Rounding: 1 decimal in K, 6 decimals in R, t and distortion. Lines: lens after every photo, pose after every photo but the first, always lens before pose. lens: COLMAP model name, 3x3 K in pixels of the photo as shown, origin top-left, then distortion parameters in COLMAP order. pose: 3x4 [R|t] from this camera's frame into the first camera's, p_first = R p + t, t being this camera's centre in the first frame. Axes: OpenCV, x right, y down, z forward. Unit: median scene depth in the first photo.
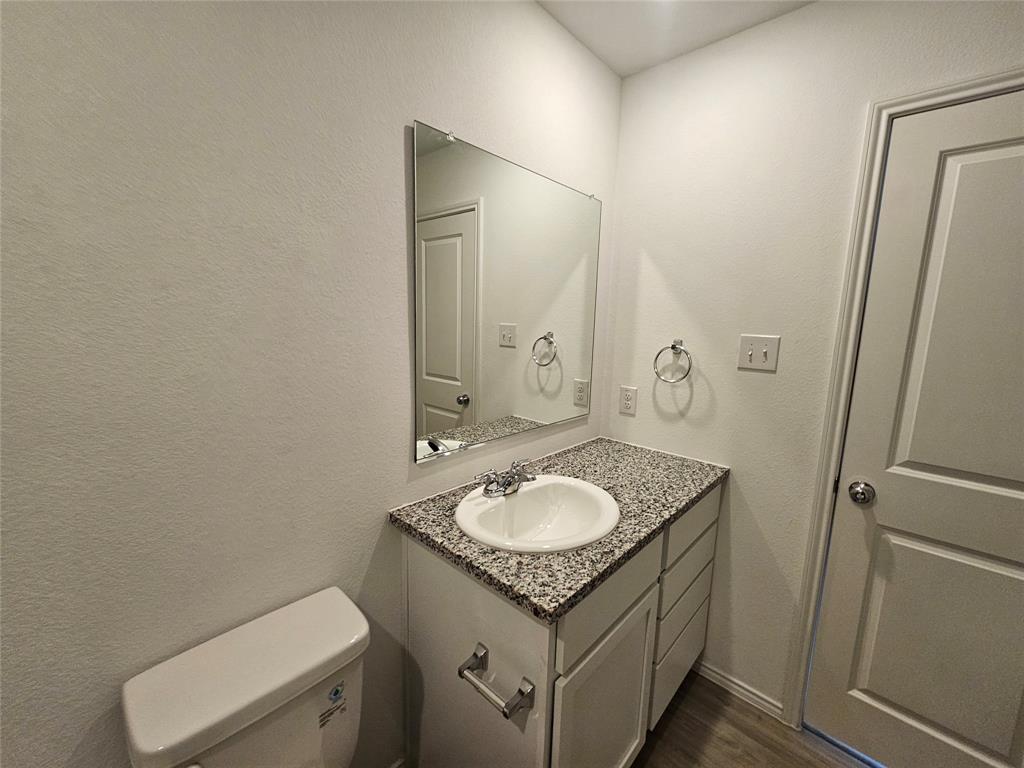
lens RADIAL K [[417.1, 0, 516.2], [0, 417.1, 381.2], [0, 0, 1]] dist [-0.001751, 0.000834]
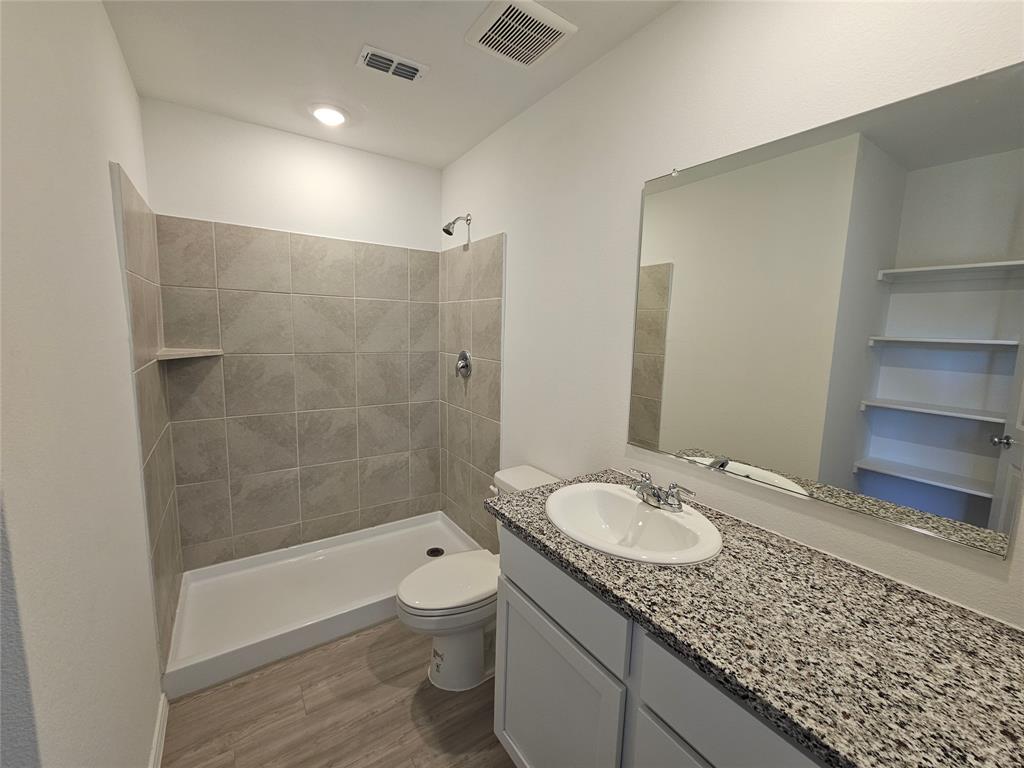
lens RADIAL K [[417.1, 0, 513.8], [0, 417.1, 384.2], [0, 0, 1]] dist [-0.001751, 0.000834]
pose [[-0.228770, 0.099790, -0.968352, 1.415379], [-0.178296, 0.973610, 0.142454, -0.132405], [0.957013, 0.205243, -0.204941, 1.191818]]
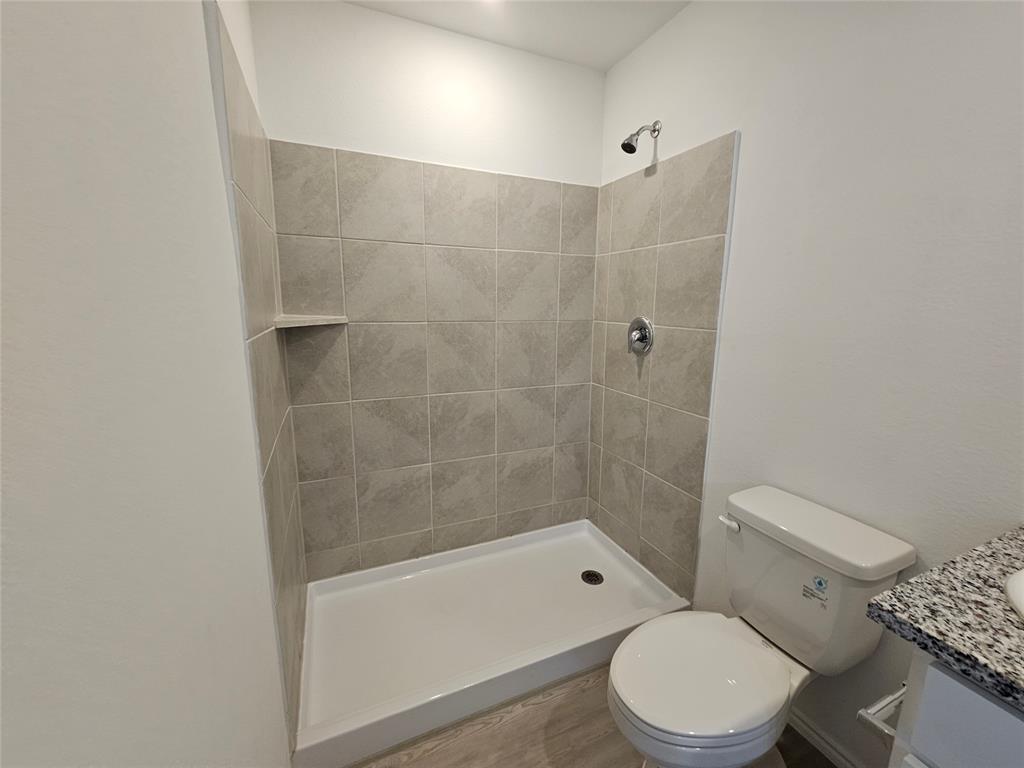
lens RADIAL K [[417.1, 0, 514.7], [0, 417.1, 384.6], [0, 0, 1]] dist [-0.001751, 0.000834]
pose [[-0.401876, 0.146403, -0.903915, 0.909918], [-0.157707, 0.961320, 0.225816, 0.064923], [0.902011, 0.233304, -0.363242, 0.503808]]
